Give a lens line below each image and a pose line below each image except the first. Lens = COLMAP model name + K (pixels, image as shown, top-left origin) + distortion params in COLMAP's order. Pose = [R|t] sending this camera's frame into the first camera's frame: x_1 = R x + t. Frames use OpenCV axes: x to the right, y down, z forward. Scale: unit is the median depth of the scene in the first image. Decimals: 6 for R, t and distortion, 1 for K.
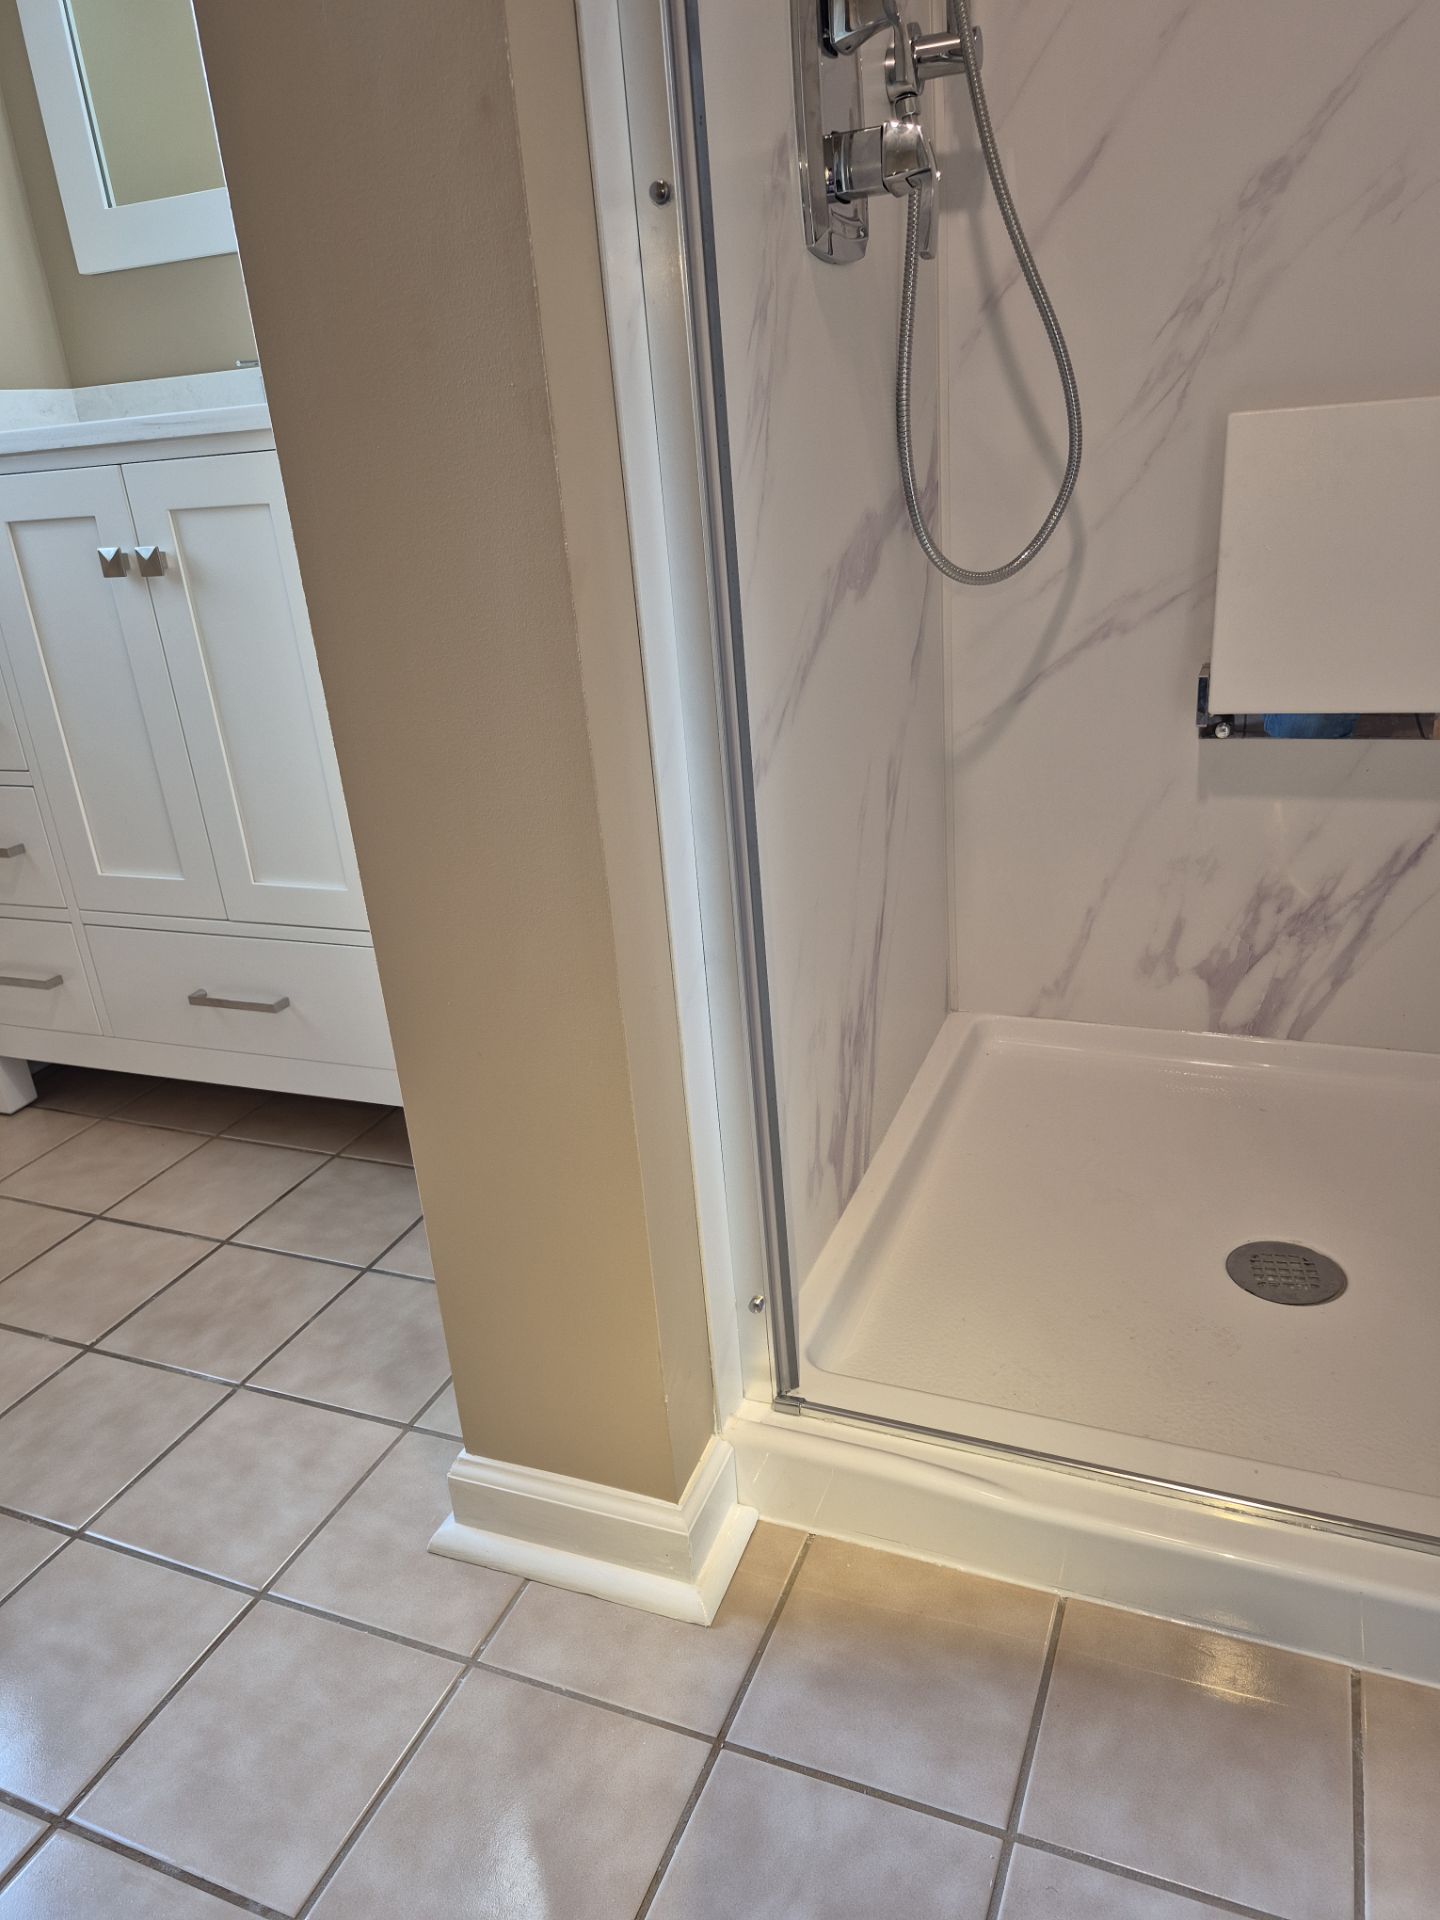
lens RADIAL K [[1338.1, 0, 726.4], [0, 1338.1, 959.8], [0, 0, 1]] dist [0.070976, -0.077086]
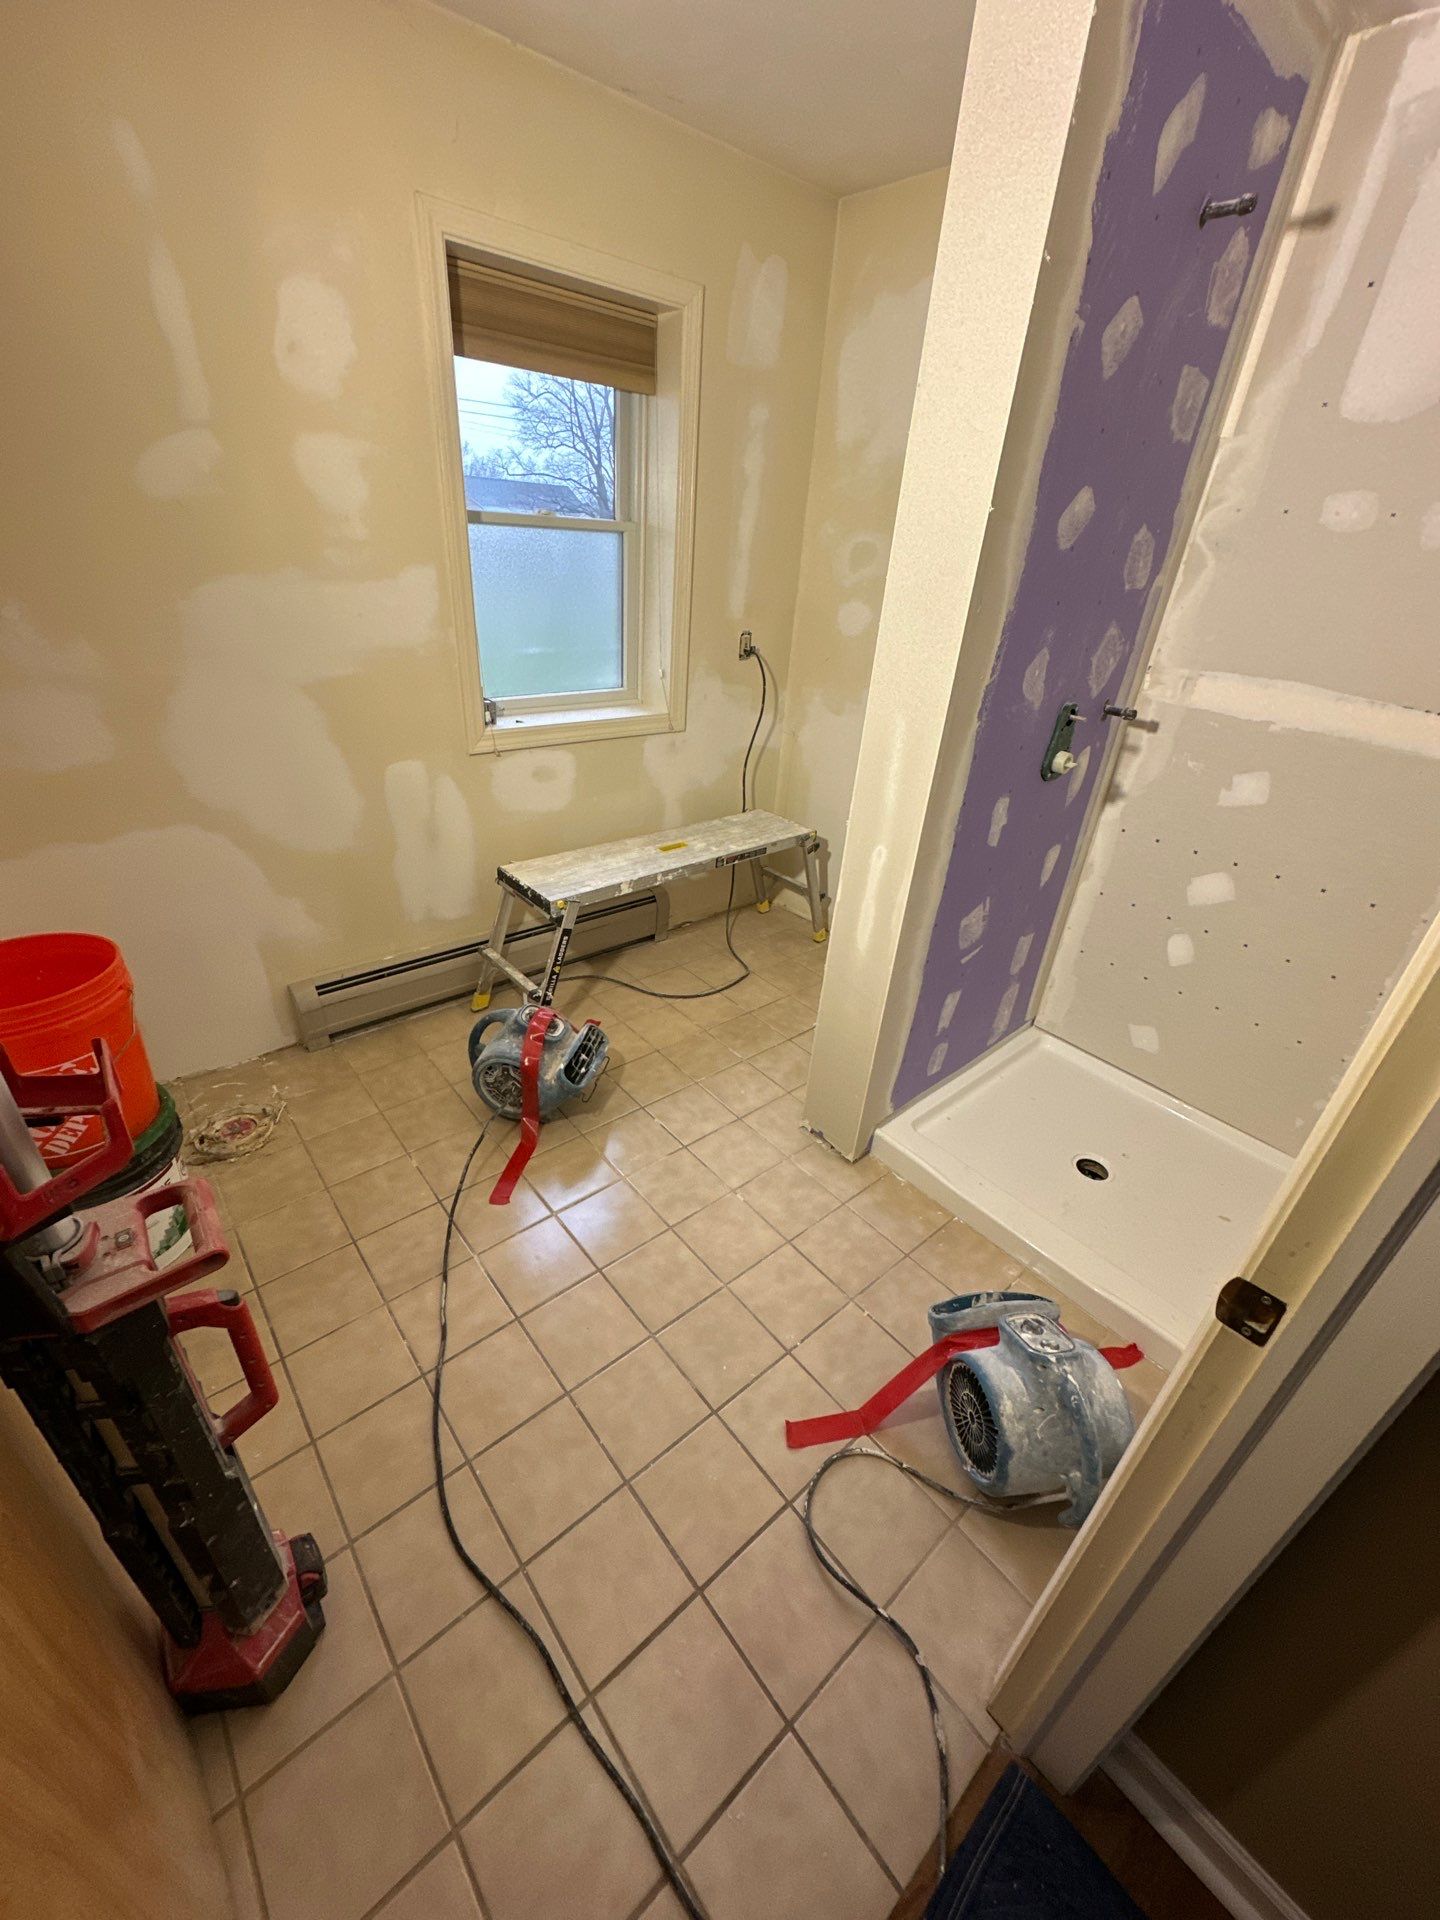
lens RADIAL K [[758.1, 0, 718.6], [0, 758.1, 962.5], [0, 0, 1]] dist [0.002841, 0.000066]
pose [[0.881574, 0.340714, -0.326714, 0.094430], [-0.293049, 0.937620, 0.187061, -0.213434], [0.370068, -0.069165, 0.926426, -0.649959]]
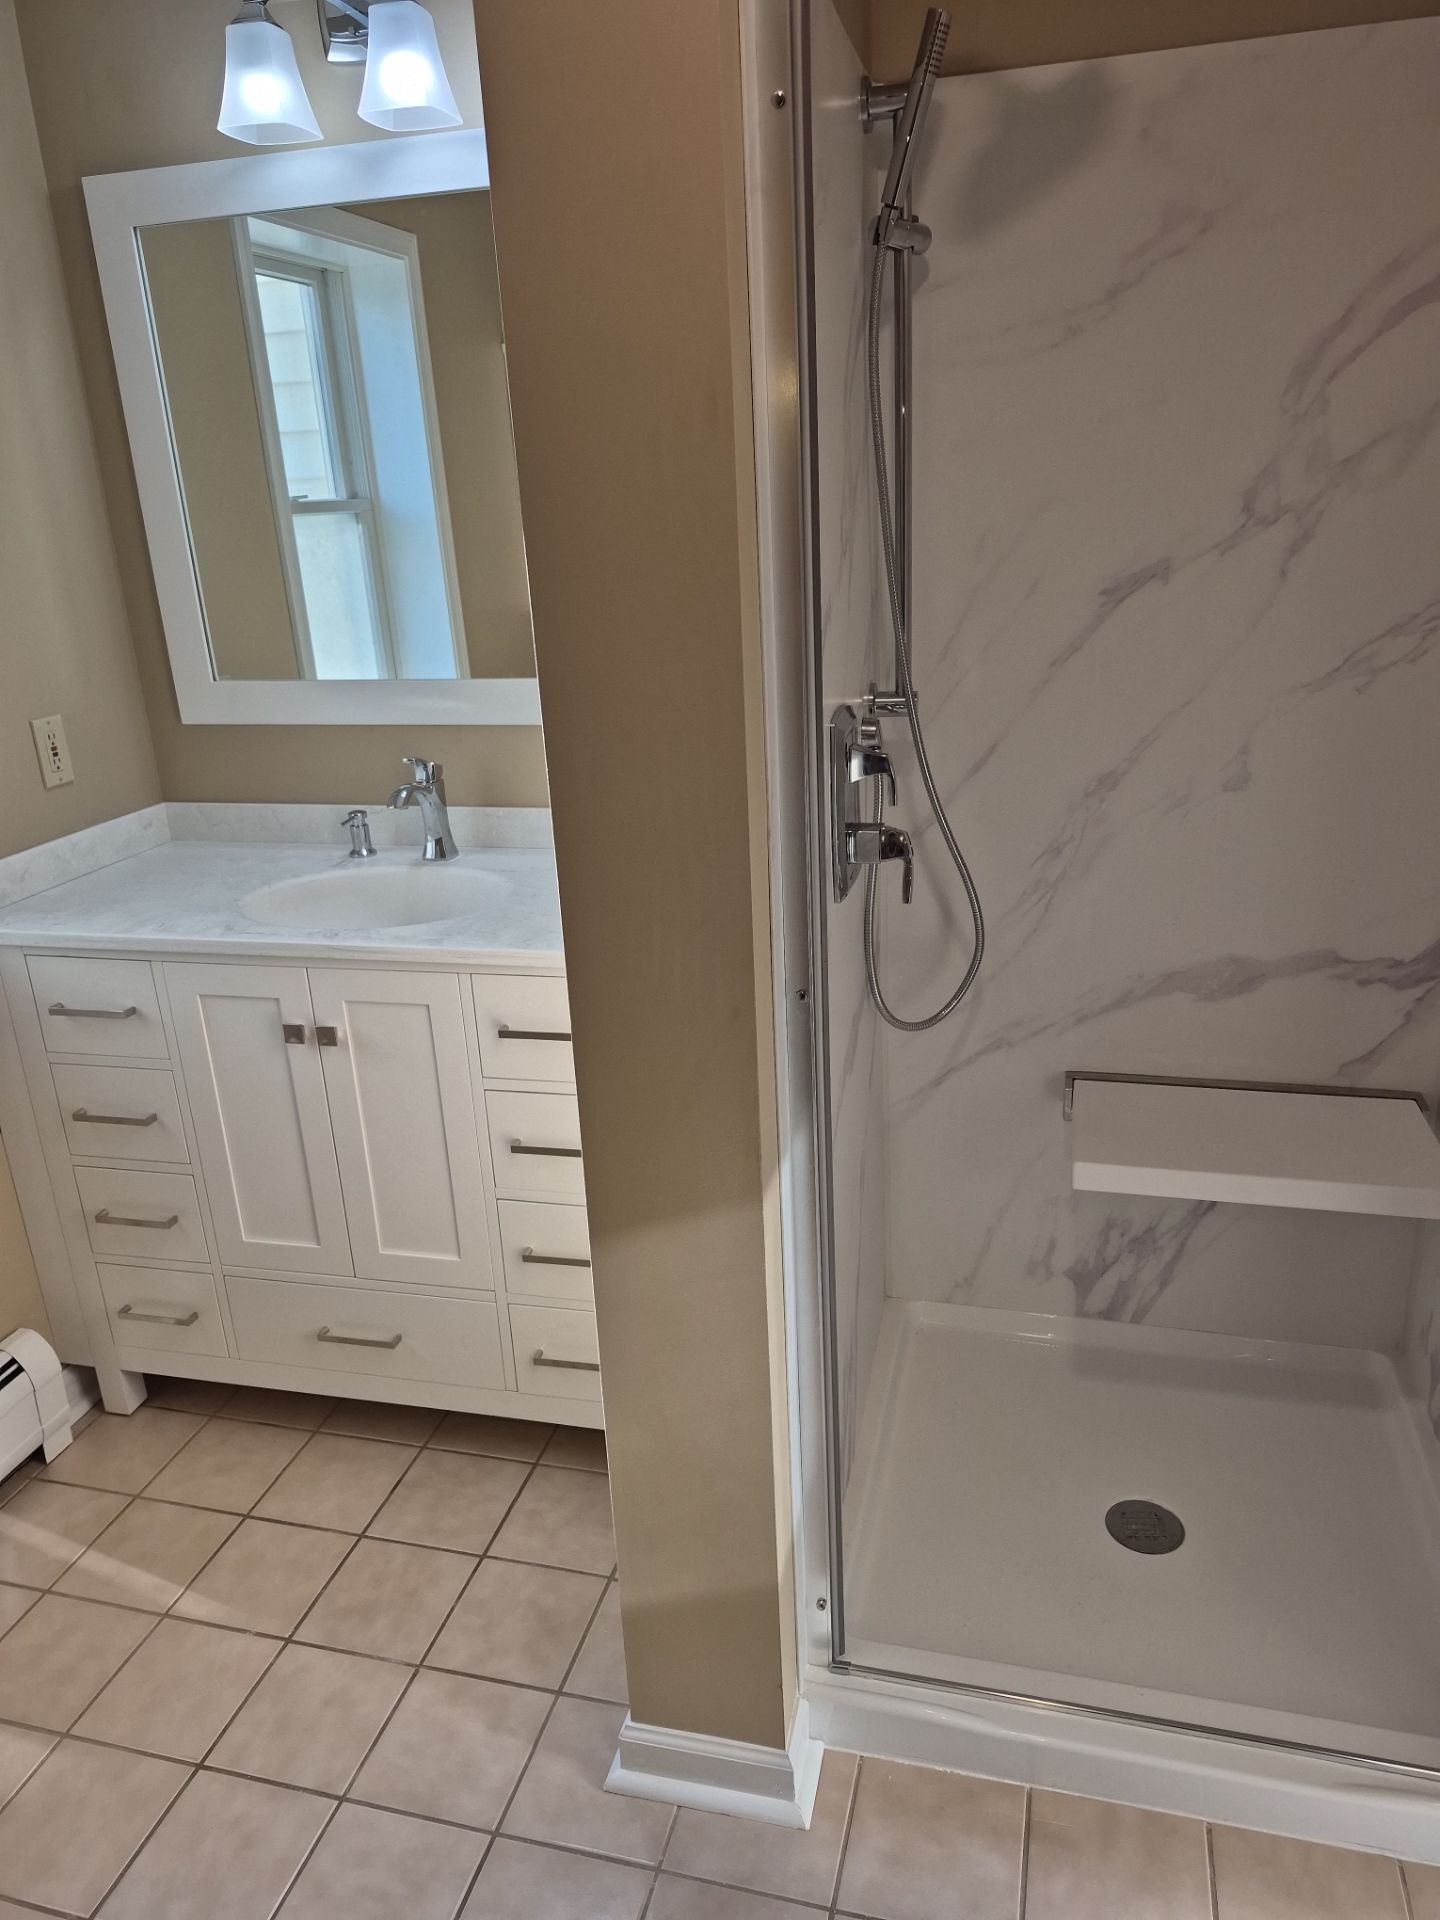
lens RADIAL K [[1338.1, 0, 723.0], [0, 1338.1, 971.4], [0, 0, 1]] dist [0.070976, -0.077086]
pose [[0.990553, -0.014419, 0.136371, -0.216986], [0.020674, 0.998792, -0.044566, -0.293489], [-0.135563, 0.046964, 0.989655, -0.394755]]
